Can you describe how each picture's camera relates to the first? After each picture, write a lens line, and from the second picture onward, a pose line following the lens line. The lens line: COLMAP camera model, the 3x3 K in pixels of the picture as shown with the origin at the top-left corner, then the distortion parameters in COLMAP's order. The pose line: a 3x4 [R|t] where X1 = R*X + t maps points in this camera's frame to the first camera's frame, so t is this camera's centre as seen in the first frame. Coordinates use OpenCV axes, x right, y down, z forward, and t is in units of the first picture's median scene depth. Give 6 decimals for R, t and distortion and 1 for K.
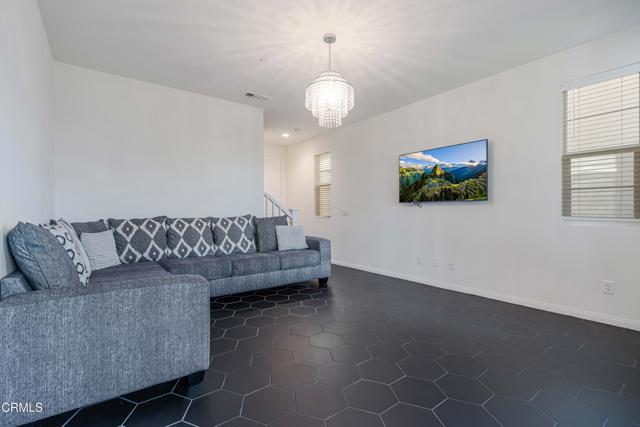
lens RADIAL K [[296.7, 0, 318.4], [0, 296.7, 212.1], [0, 0, 1]] dist [-0.008160, 0.003326]
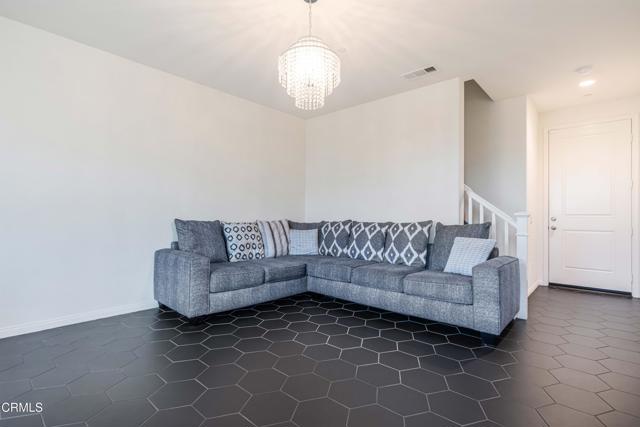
lens RADIAL K [[310.7, 0, 324.0], [0, 310.7, 215.3], [0, 0, 1]] dist [-0.000316, 0.000078]
pose [[0.186252, 0.002957, -0.982498, 0.622994], [-0.005803, 0.999981, 0.001910, -0.006188], [0.982485, 0.005346, 0.186266, 0.649596]]
